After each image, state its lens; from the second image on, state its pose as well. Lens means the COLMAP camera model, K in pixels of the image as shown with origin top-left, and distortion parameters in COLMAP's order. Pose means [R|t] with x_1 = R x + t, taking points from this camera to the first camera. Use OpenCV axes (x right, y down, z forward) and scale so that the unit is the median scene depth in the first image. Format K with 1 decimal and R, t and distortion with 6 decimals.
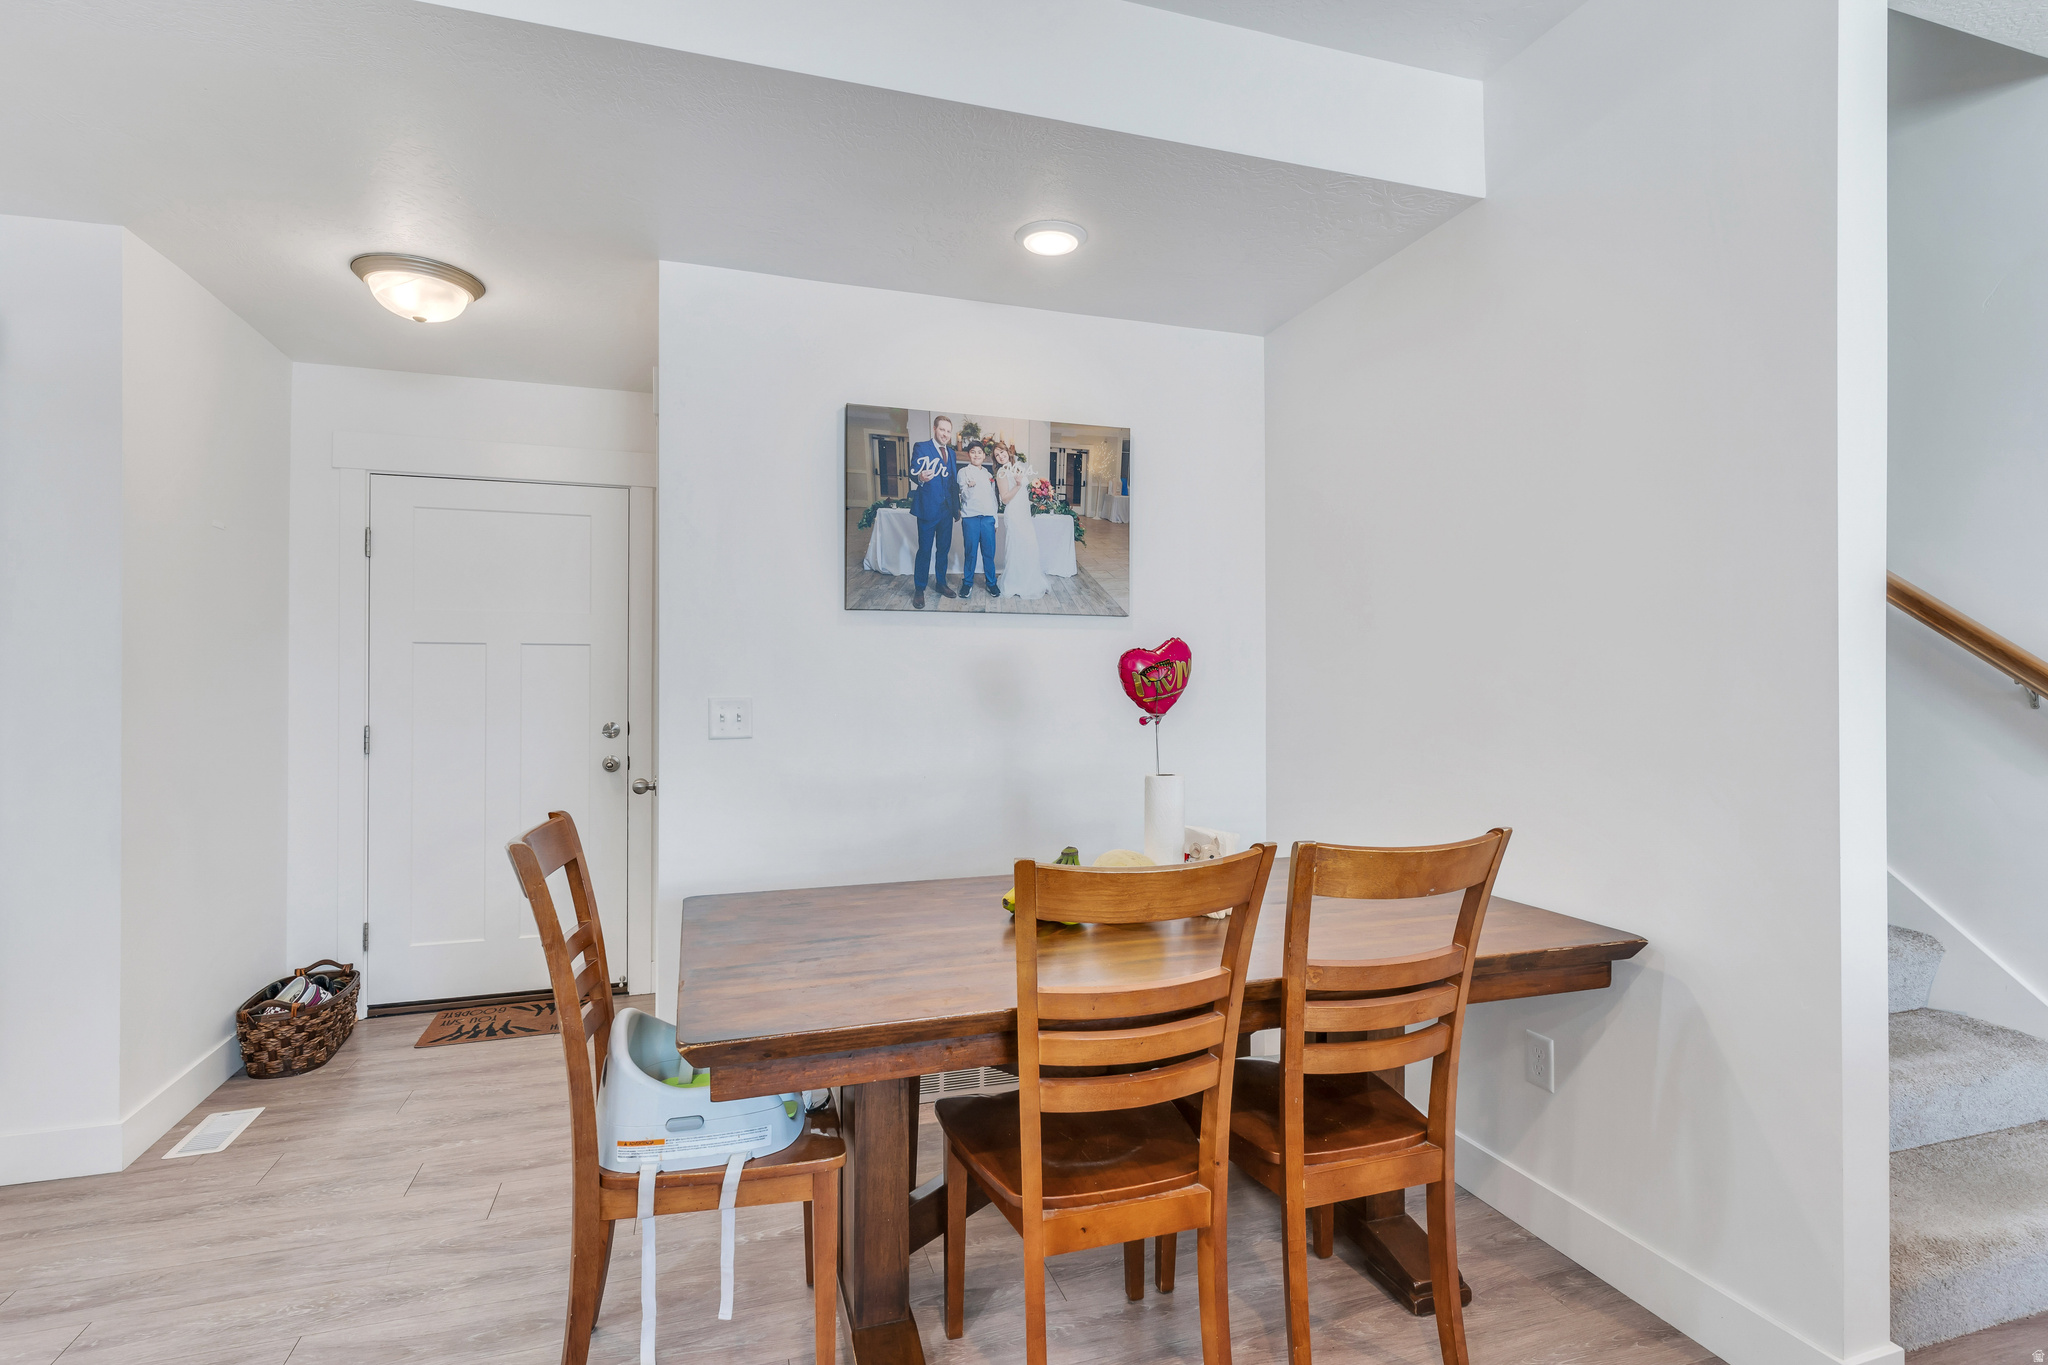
lens RADIAL K [[916.3, 0, 1010.1], [0, 916.3, 672.4], [0, 0, 1]] dist [0.016989, -0.000127]
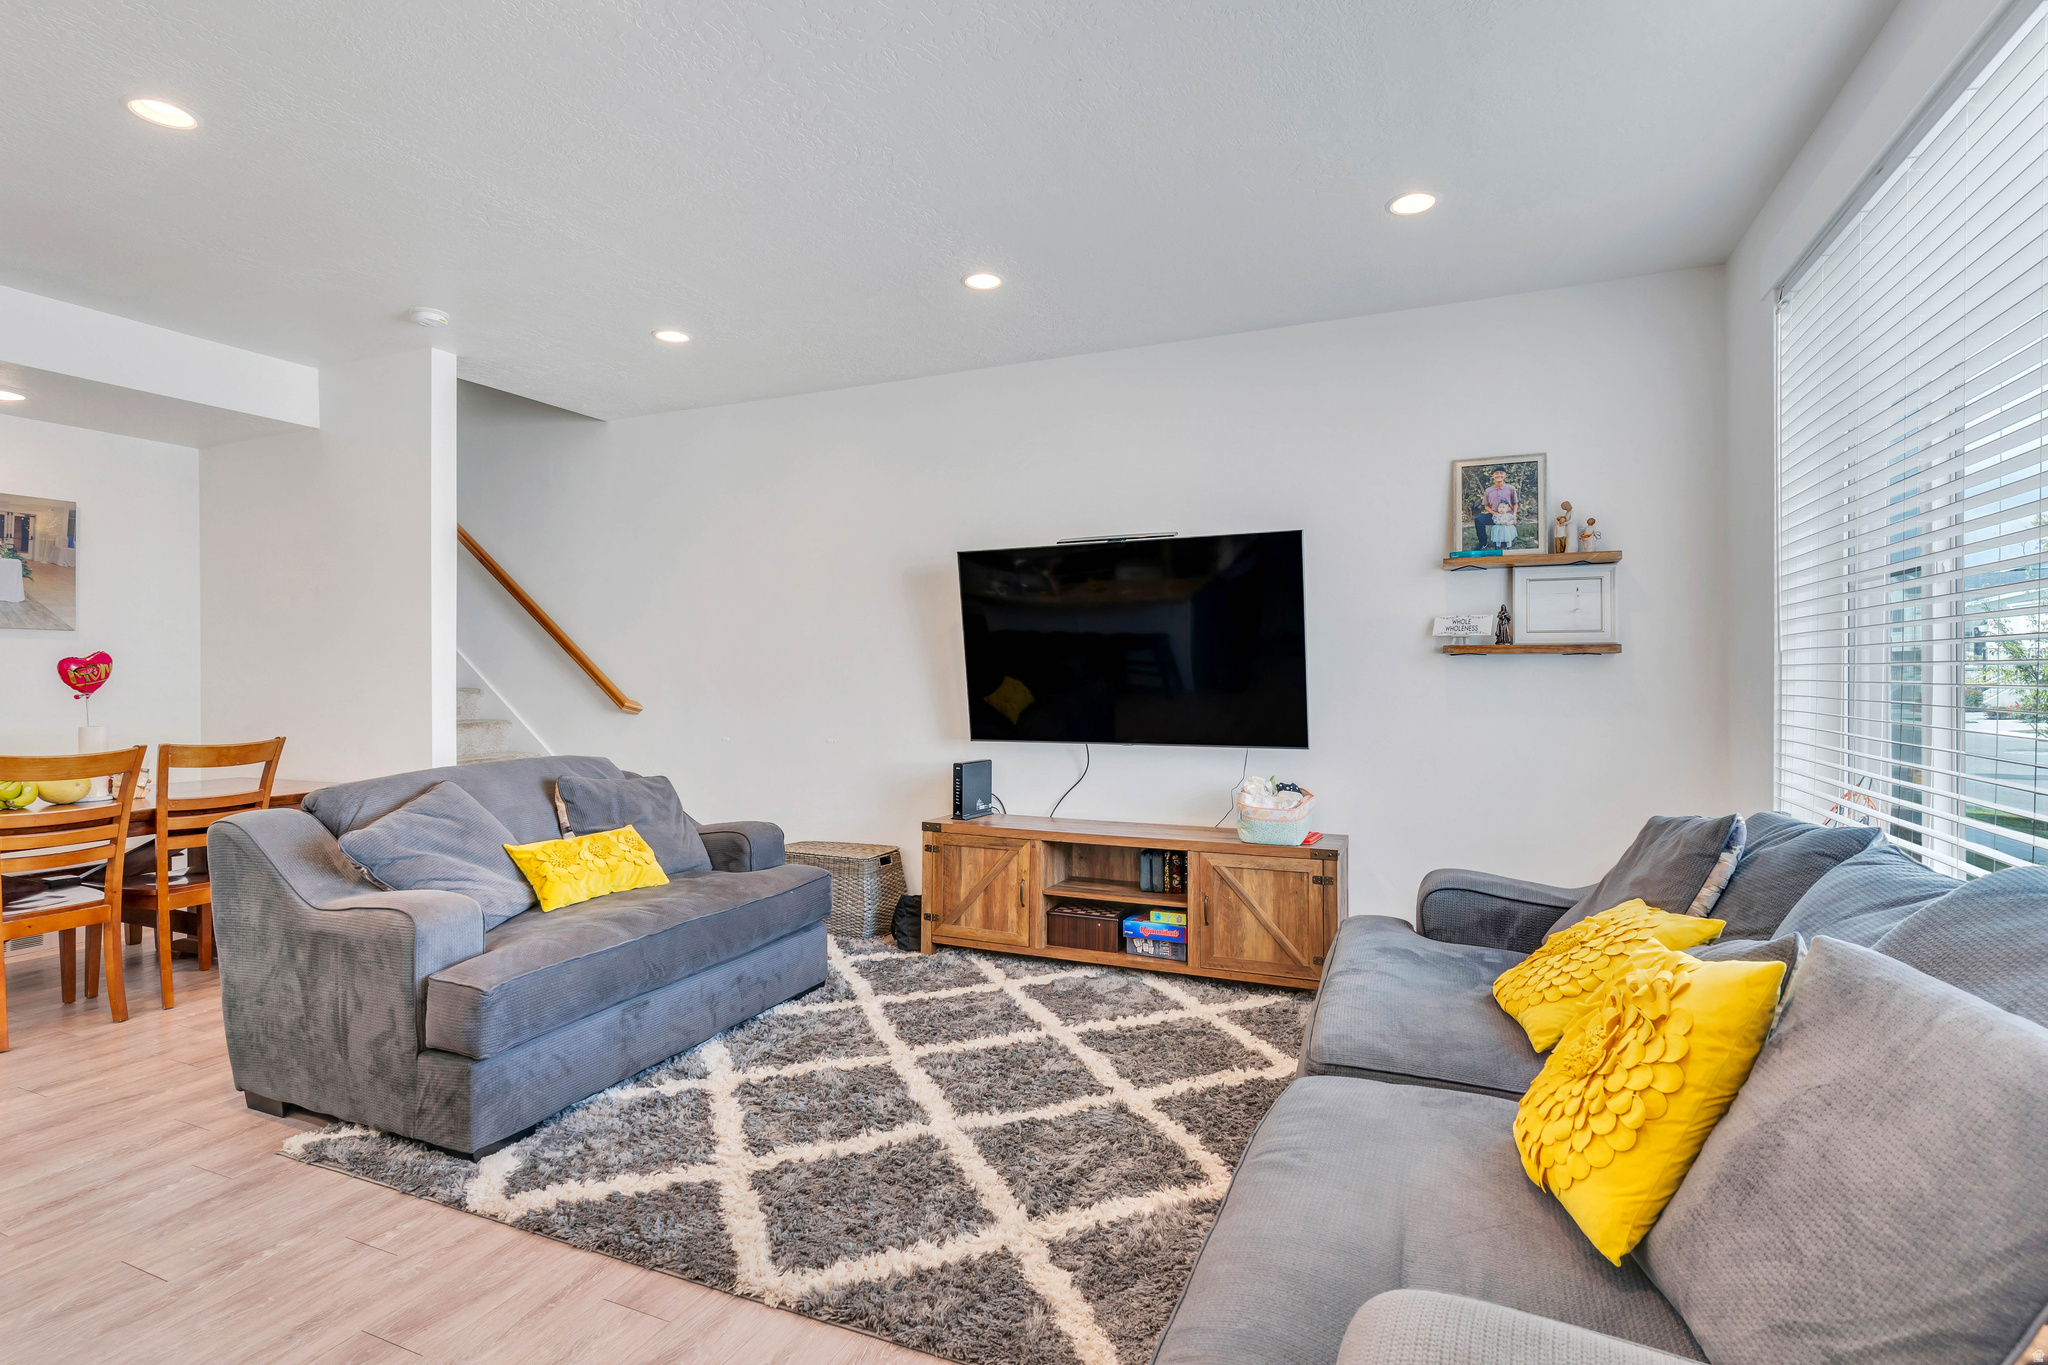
lens RADIAL K [[990.8, 0, 1024.0], [0, 990.8, 682.5], [0, 0, 1]] dist [0.000348, -0.001044]
pose [[0.647632, -0.000708, 0.761953, -0.098292], [-0.006629, 0.999956, 0.006564, -0.000819], [-0.761925, -0.009301, 0.647599, -1.240476]]
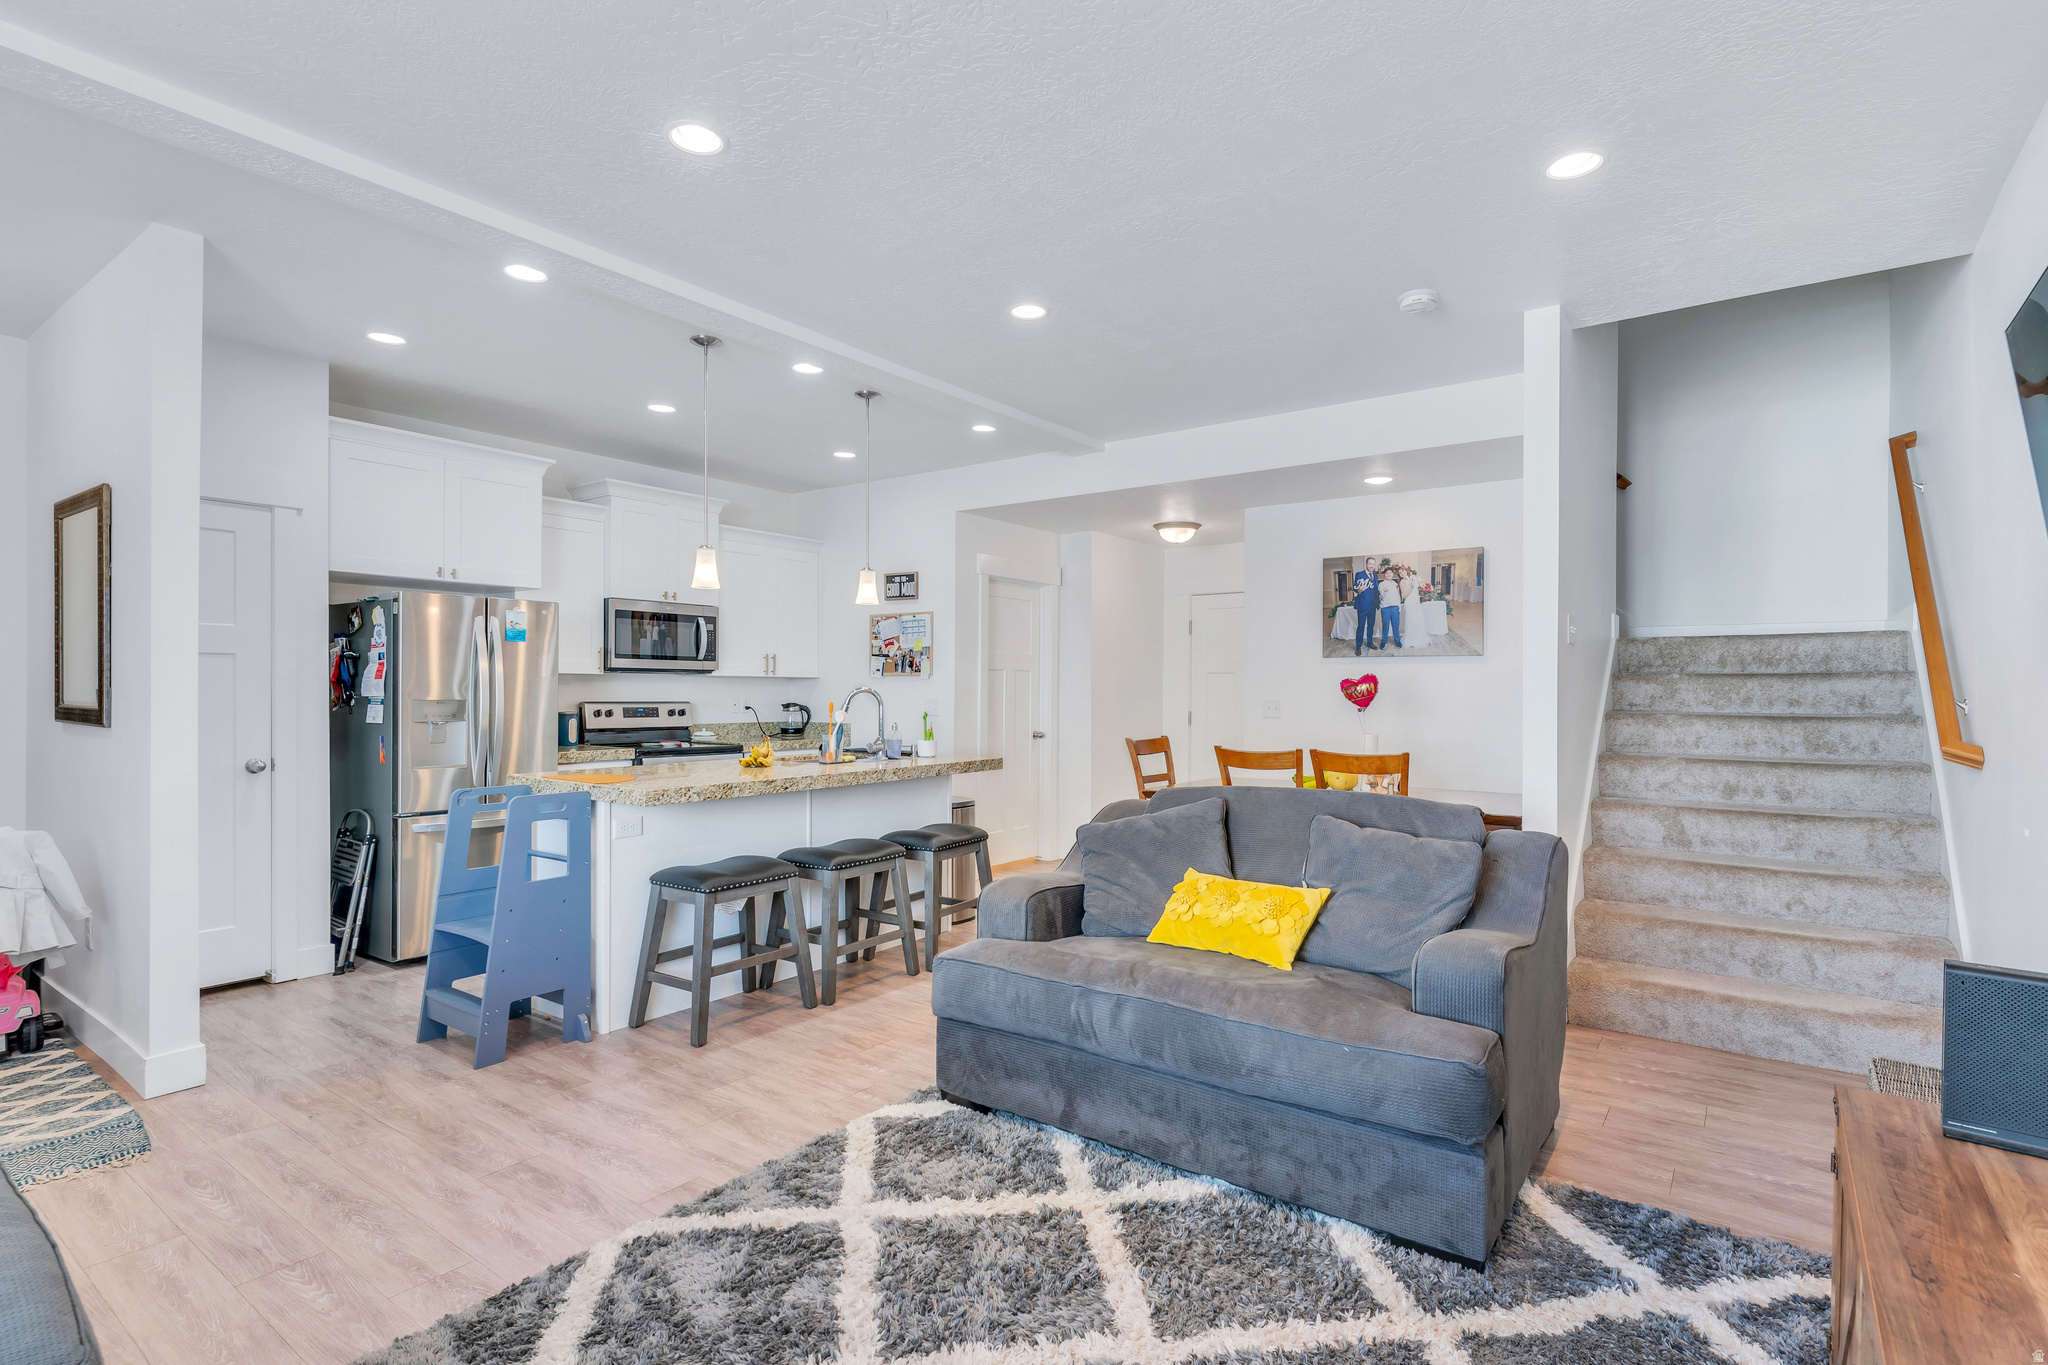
lens RADIAL K [[990.8, 0, 1024.0], [0, 990.8, 682.5], [0, 0, 1]] dist [0.000348, -0.001044]
pose [[0.594251, -0.002180, -0.804277, 1.189138], [0.000225, 0.999997, -0.002544, -0.006997], [0.804280, 0.001330, 0.594249, -0.851117]]
